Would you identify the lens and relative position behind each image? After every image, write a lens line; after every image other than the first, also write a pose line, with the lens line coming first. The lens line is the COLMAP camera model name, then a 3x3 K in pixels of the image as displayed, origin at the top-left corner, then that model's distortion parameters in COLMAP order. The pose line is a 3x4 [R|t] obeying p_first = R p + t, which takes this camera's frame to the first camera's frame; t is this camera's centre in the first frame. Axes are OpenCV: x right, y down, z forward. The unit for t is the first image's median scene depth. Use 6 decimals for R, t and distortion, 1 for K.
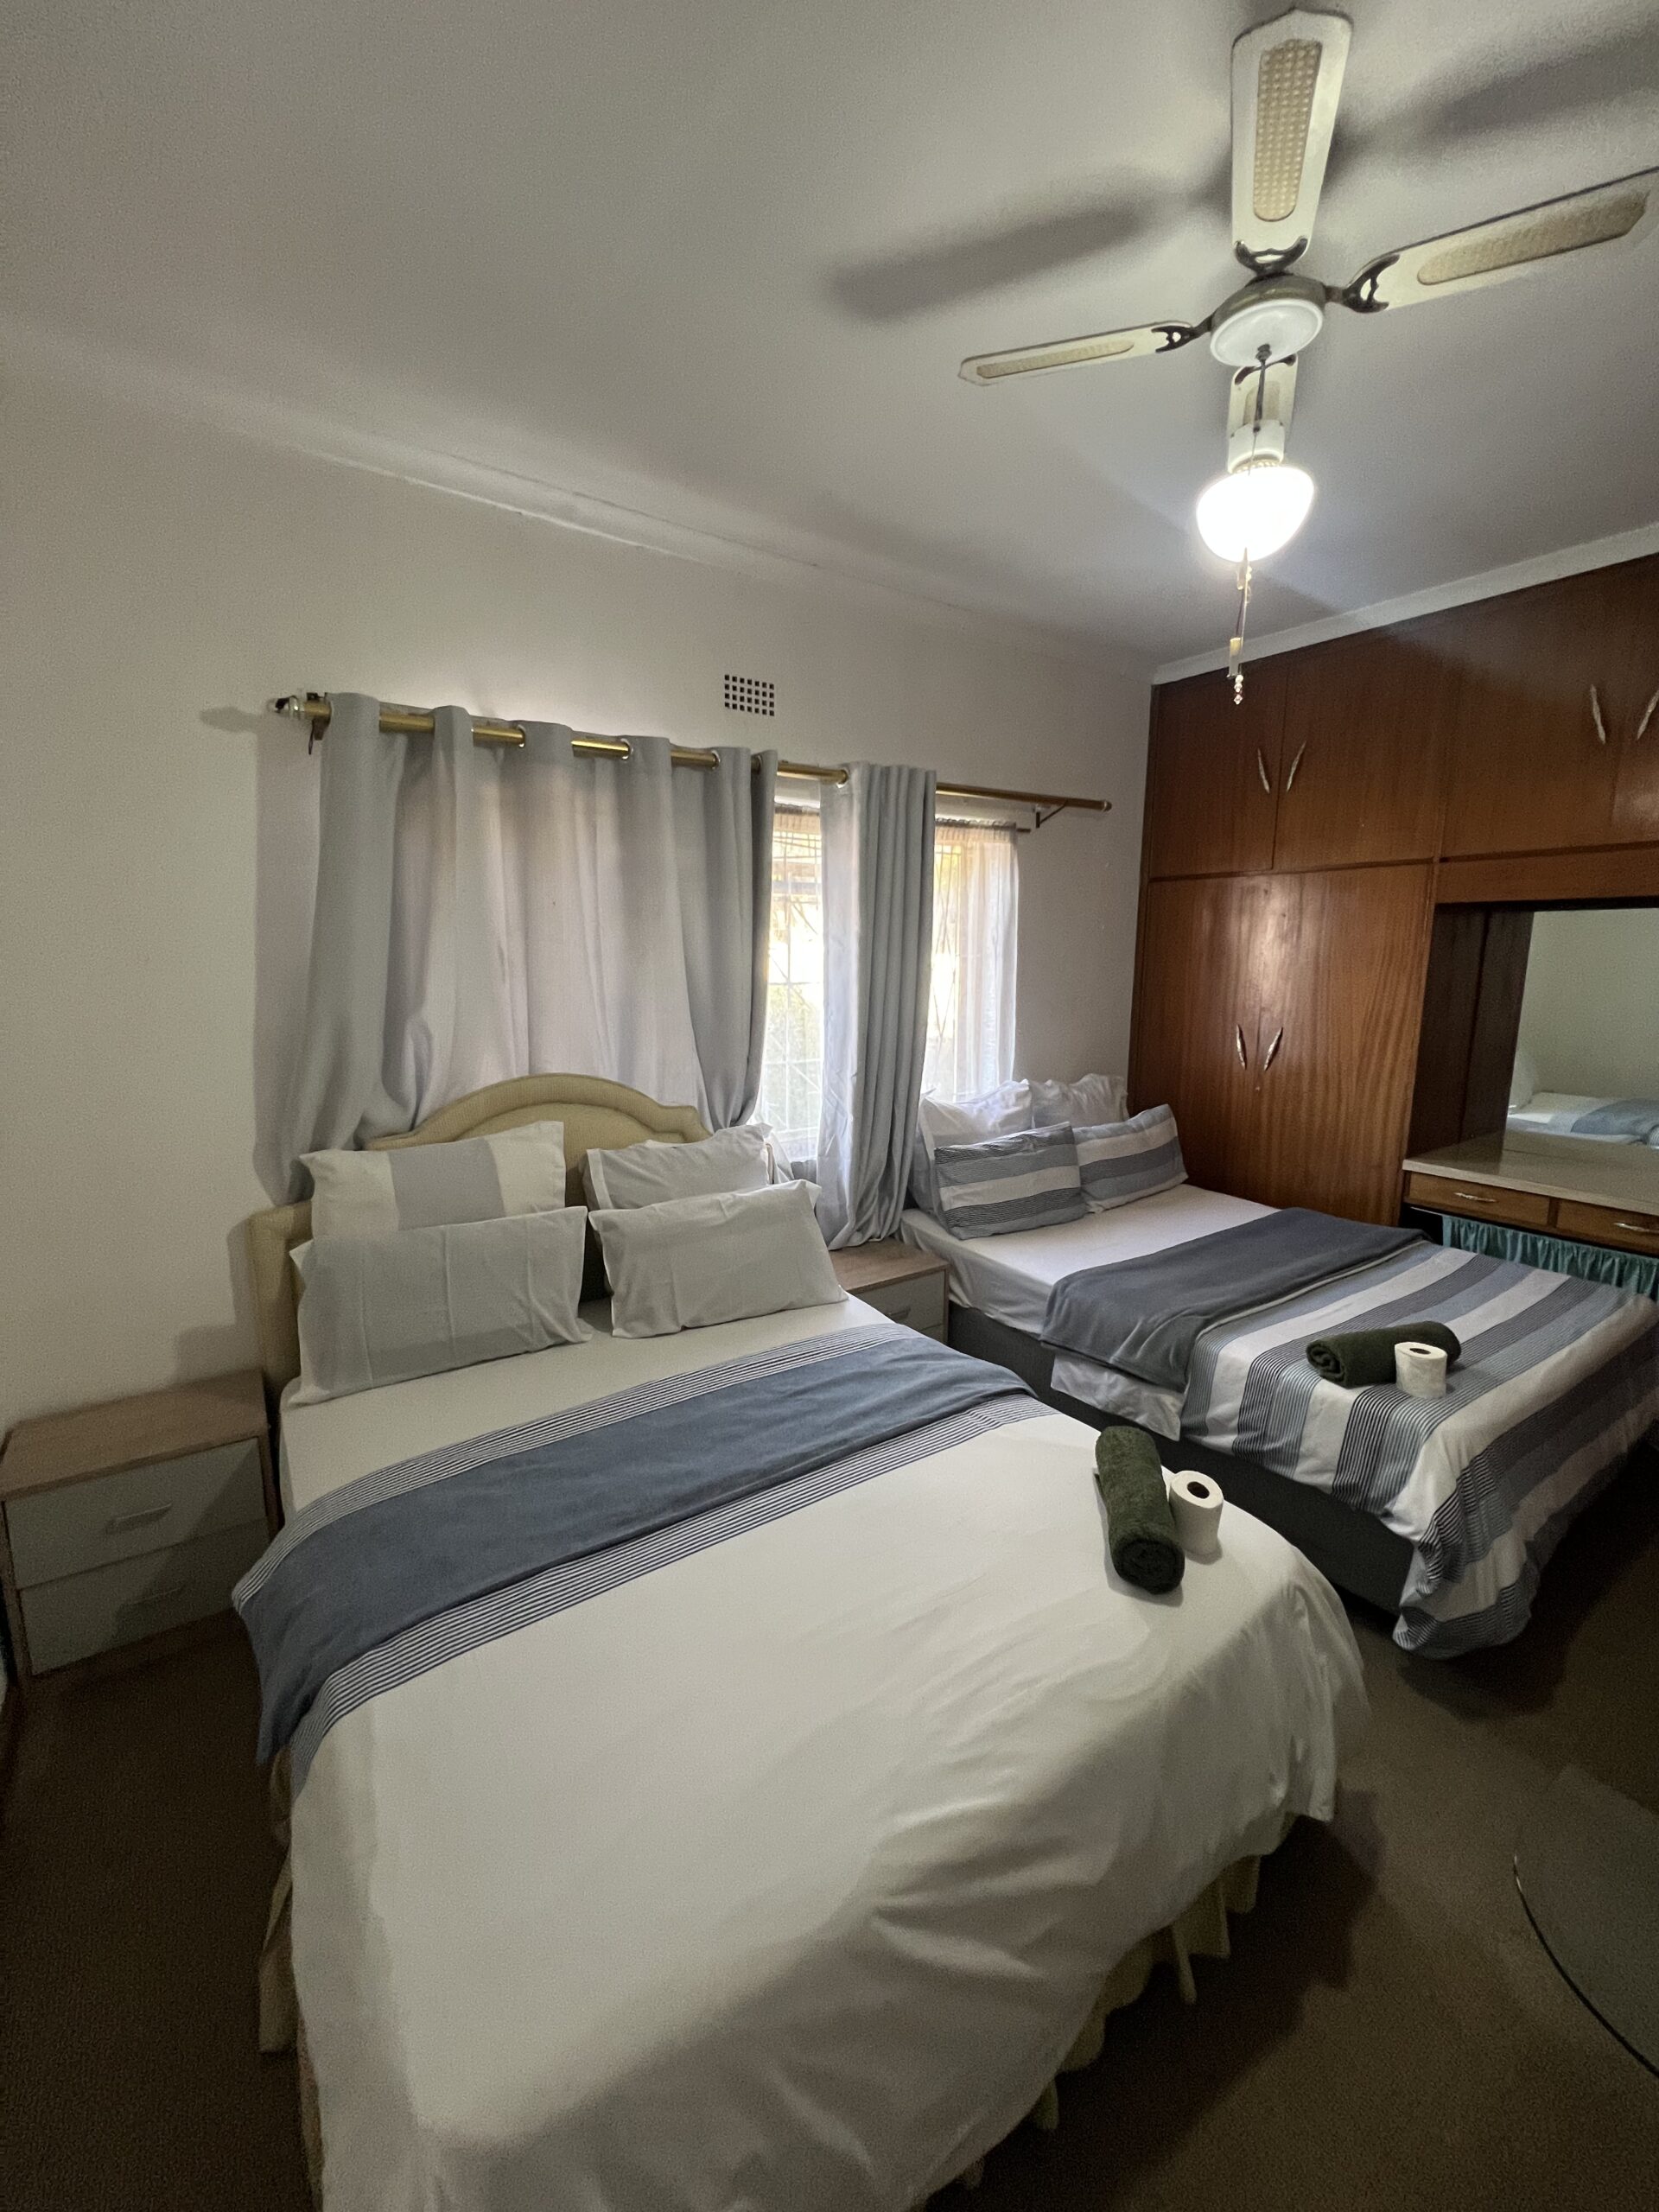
lens RADIAL K [[886.8, 0, 838.7], [0, 886.8, 1098.8], [0, 0, 1]] dist [-0.007154, 0.000293]
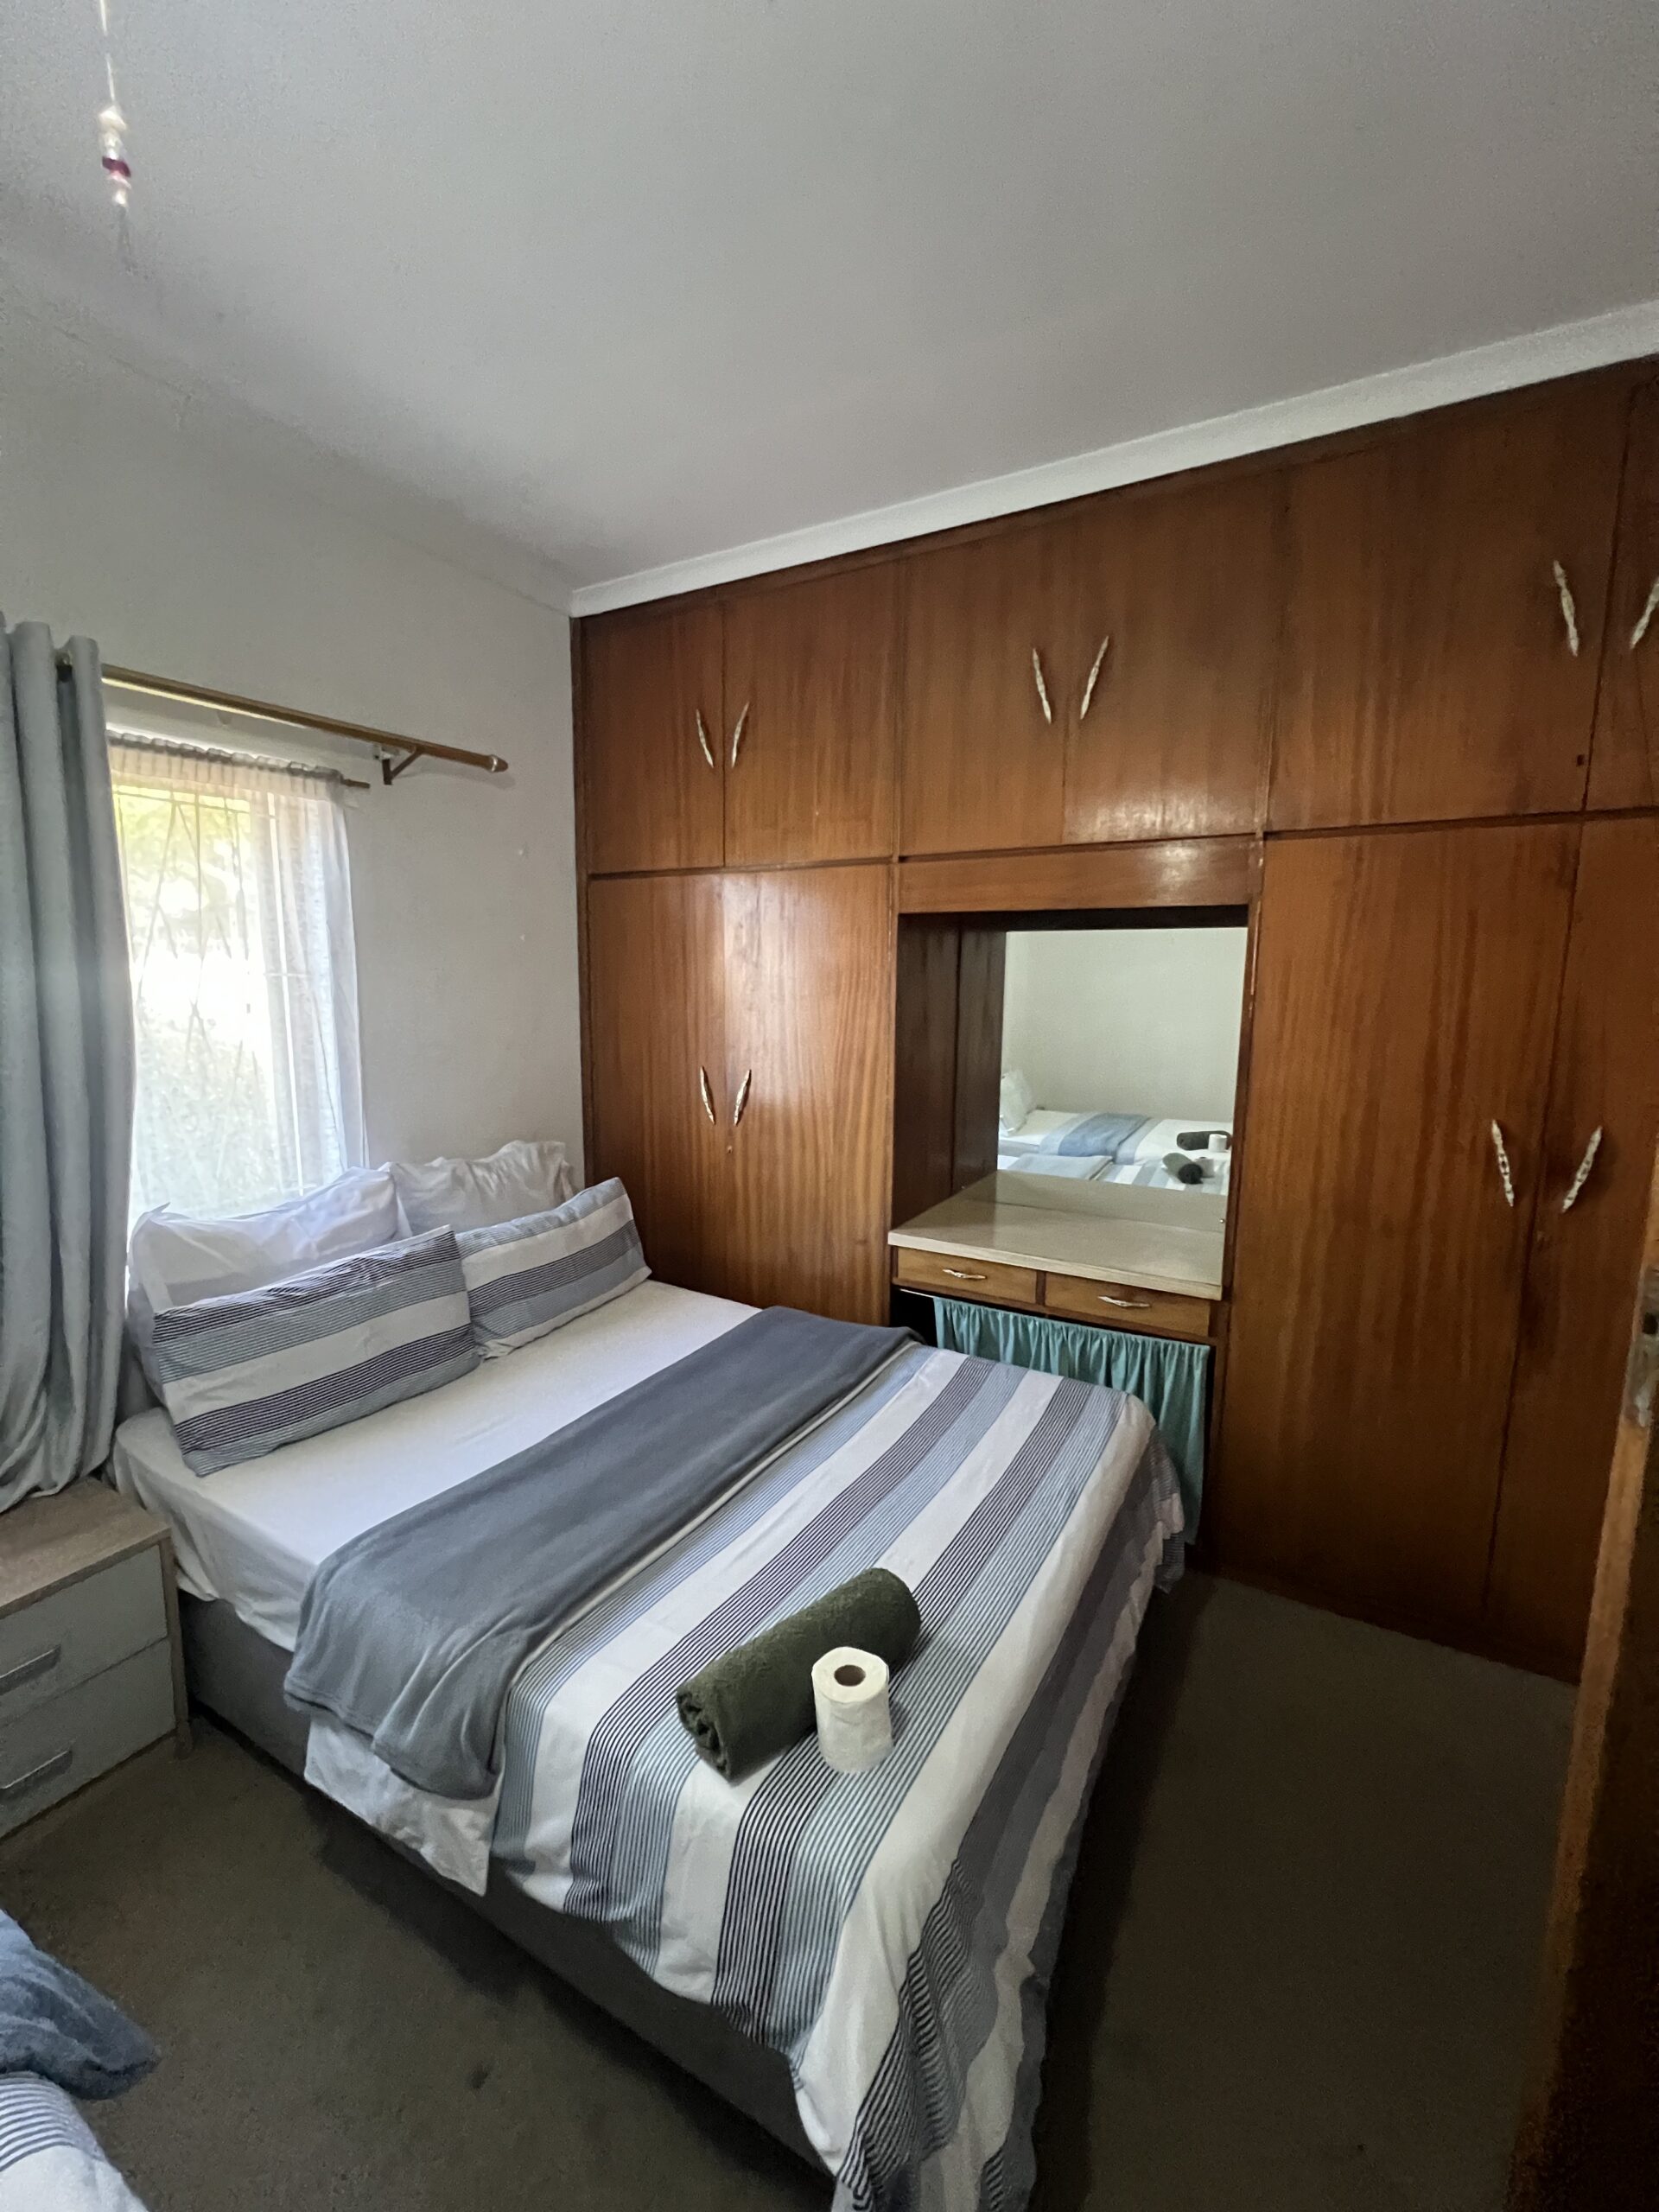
lens RADIAL K [[896.1, 0, 854.0], [0, 896.1, 1098.5], [0, 0, 1]] dist [-0.003262, -0.000182]
pose [[0.892433, -0.052155, 0.448156, 0.254947], [0.065182, 0.997780, -0.013683, -0.042939], [-0.446448, 0.041423, 0.893851, 0.285260]]
